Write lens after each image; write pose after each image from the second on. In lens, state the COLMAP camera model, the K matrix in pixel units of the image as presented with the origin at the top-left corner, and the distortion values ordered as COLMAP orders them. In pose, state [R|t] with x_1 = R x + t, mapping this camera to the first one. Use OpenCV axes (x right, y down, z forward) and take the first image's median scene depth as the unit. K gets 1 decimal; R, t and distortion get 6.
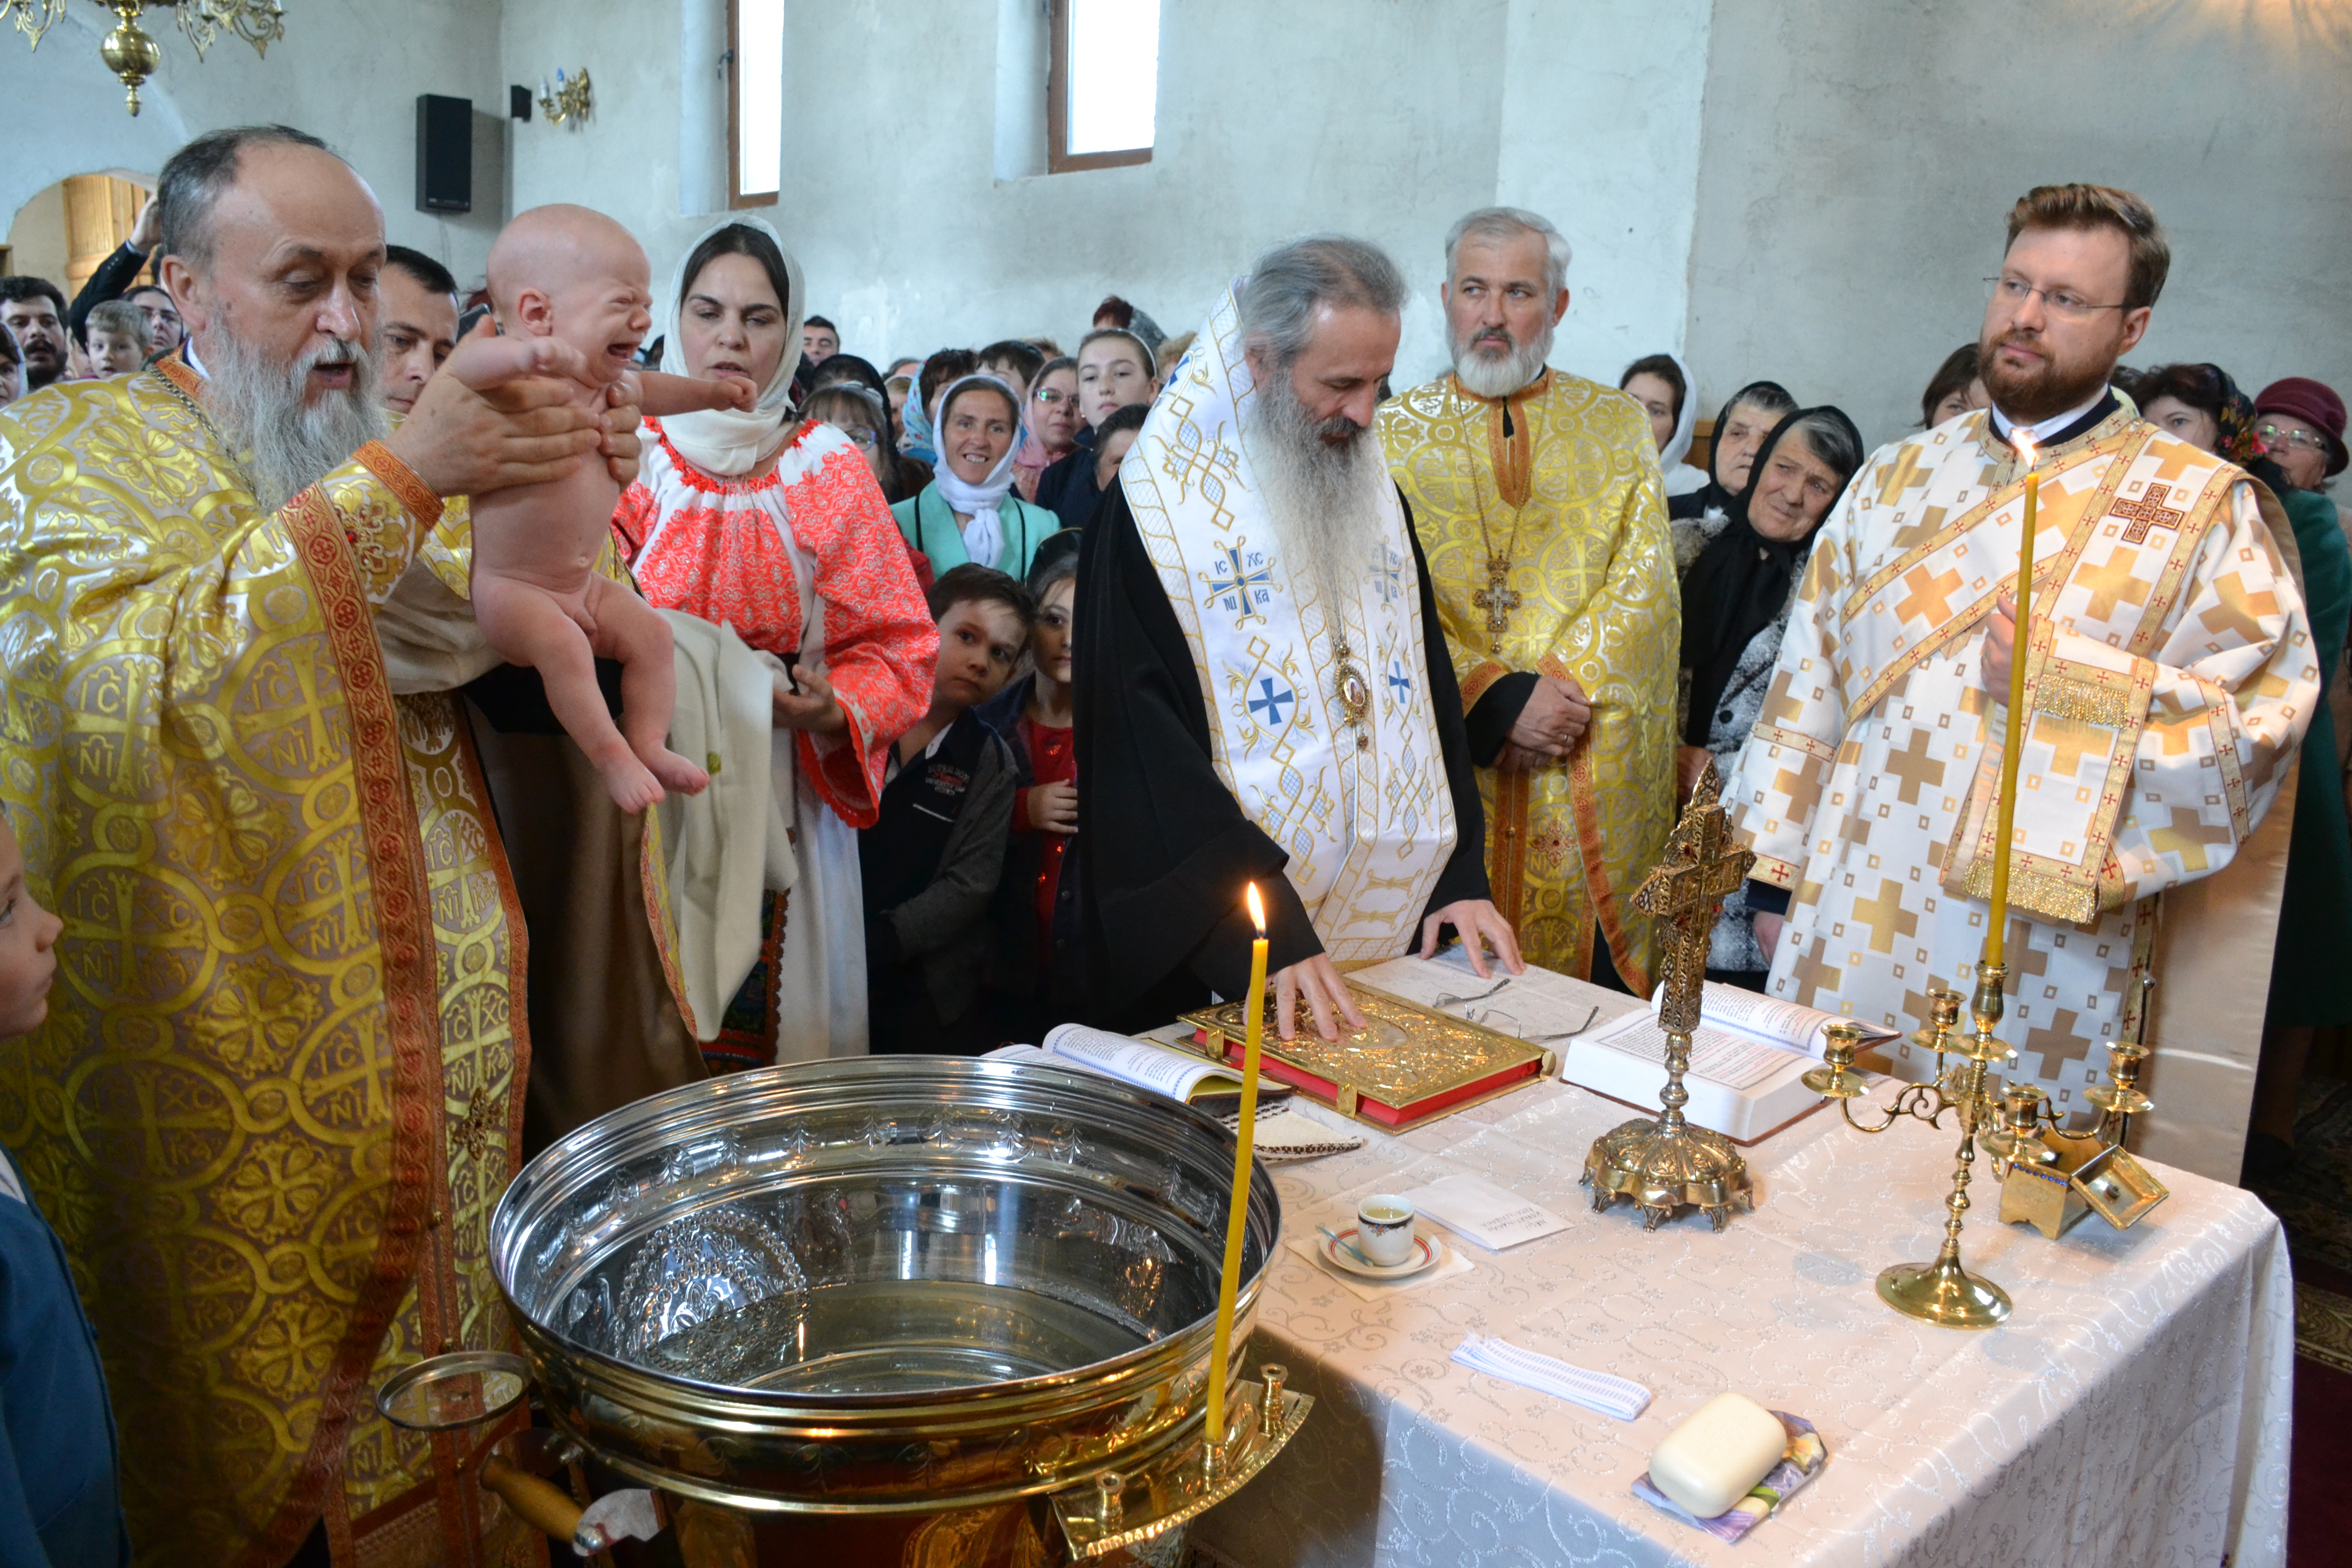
lens RADIAL K [[1861.4, 0, 1156.3], [0, 1861.4, 787.5], [0, 0, 1]] dist [-0.150232, 0.106123]
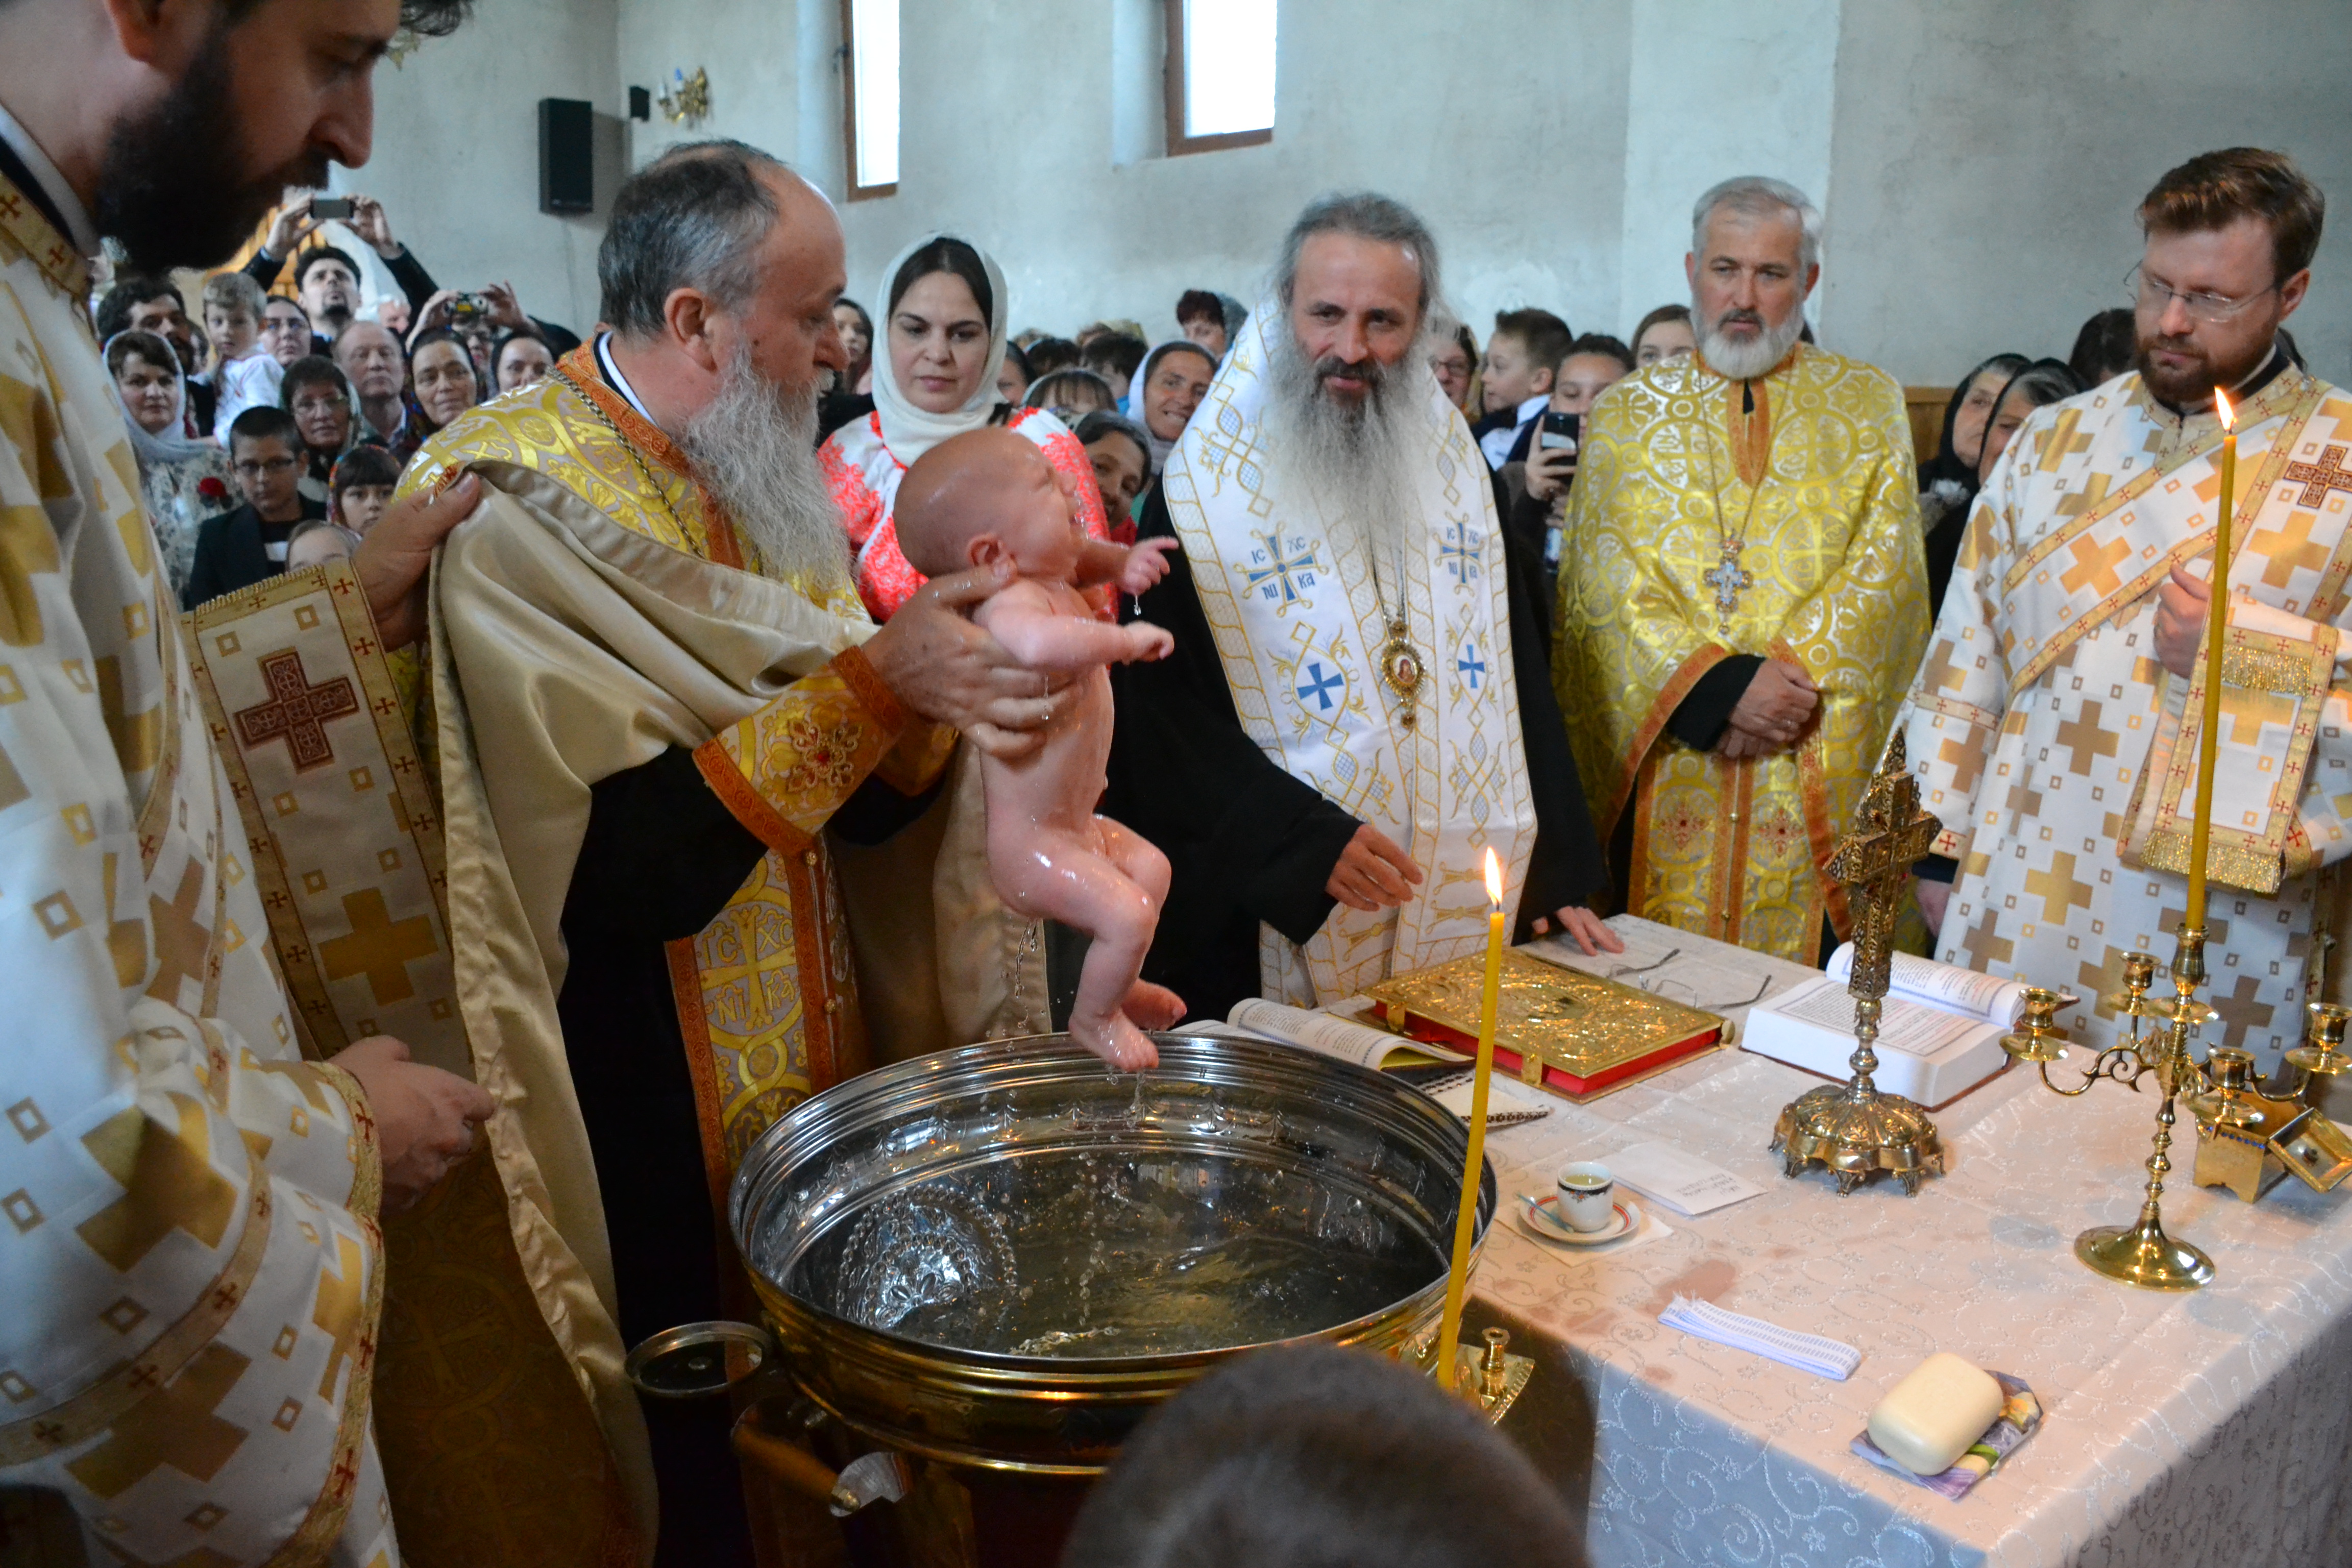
lens RADIAL K [[1858.0, 0, 1159.9], [0, 1858.0, 791.6], [0, 0, 1]] dist [-0.155985, 0.111312]
pose [[0.998218, -0.016108, -0.057449, -0.045458], [0.016843, 0.999782, 0.012337, 0.000898], [0.057238, -0.013282, 0.998272, -0.015989]]
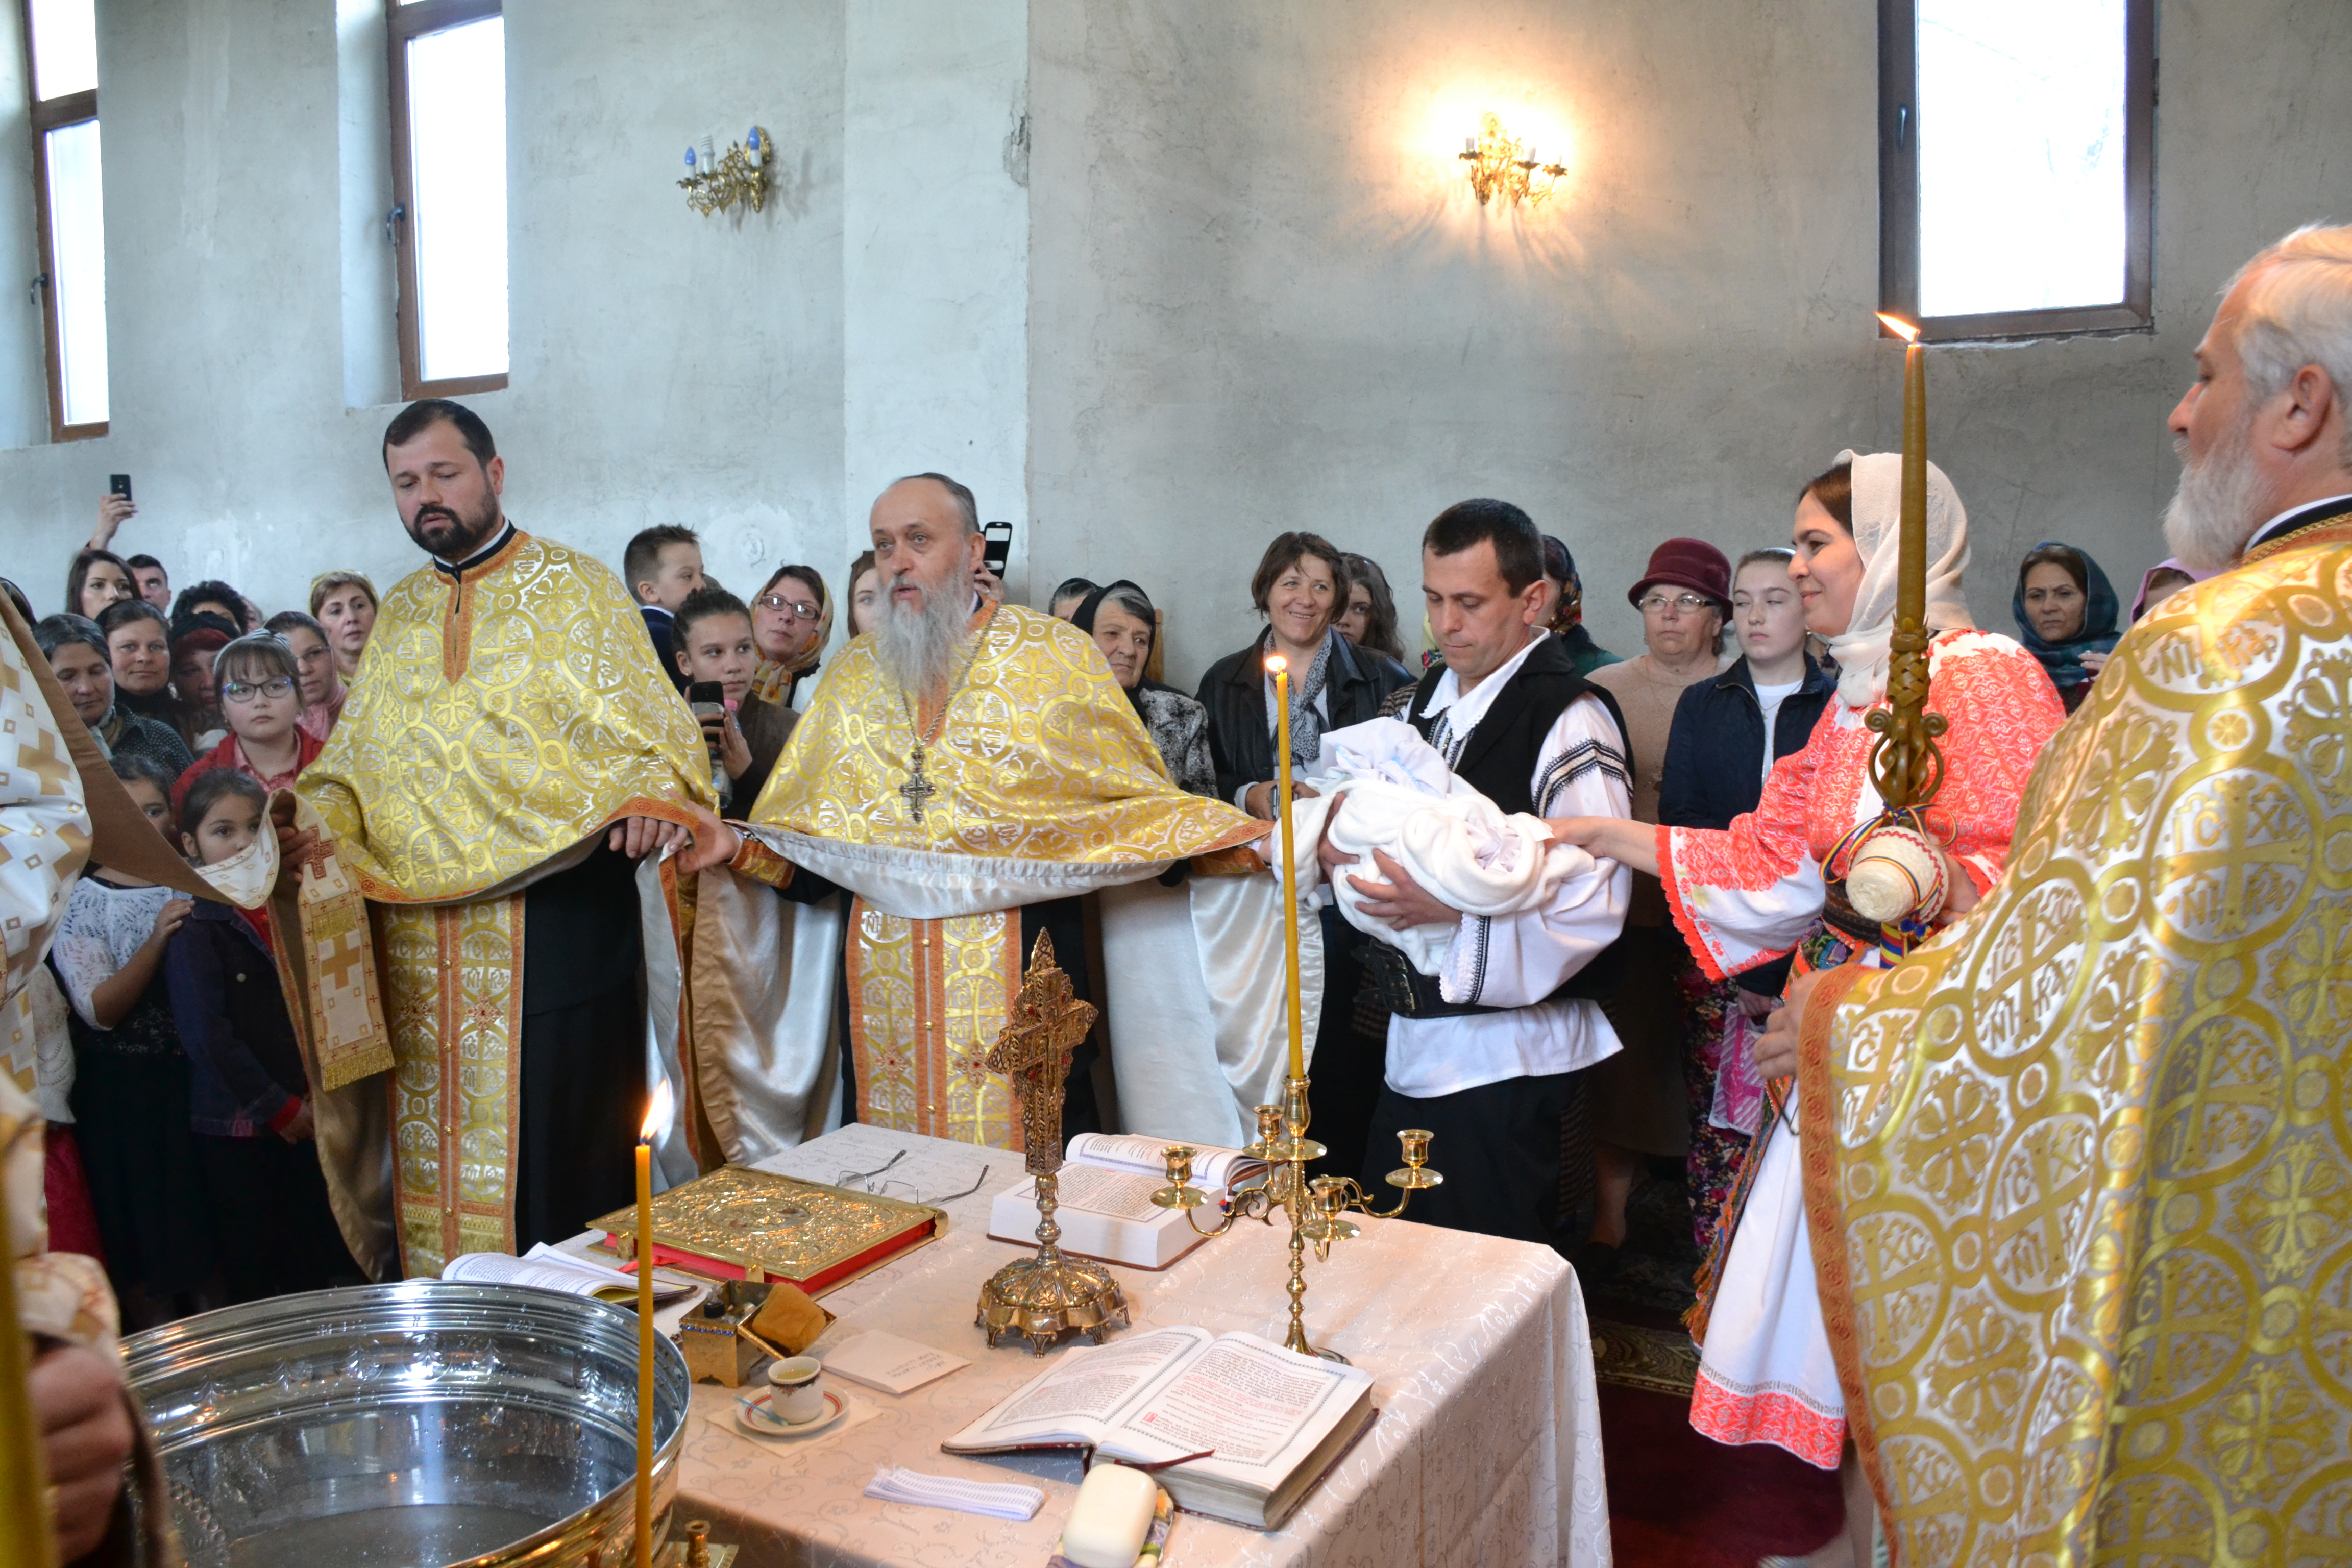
lens RADIAL K [[1861.4, 0, 1156.3], [0, 1861.4, 787.5], [0, 0, 1]] dist [-0.150232, 0.106123]
pose [[0.946189, -0.076182, 0.314519, 0.013453], [0.108431, 0.990349, -0.086321, 0.004948], [-0.304907, 0.115779, 0.945318, -0.111392]]
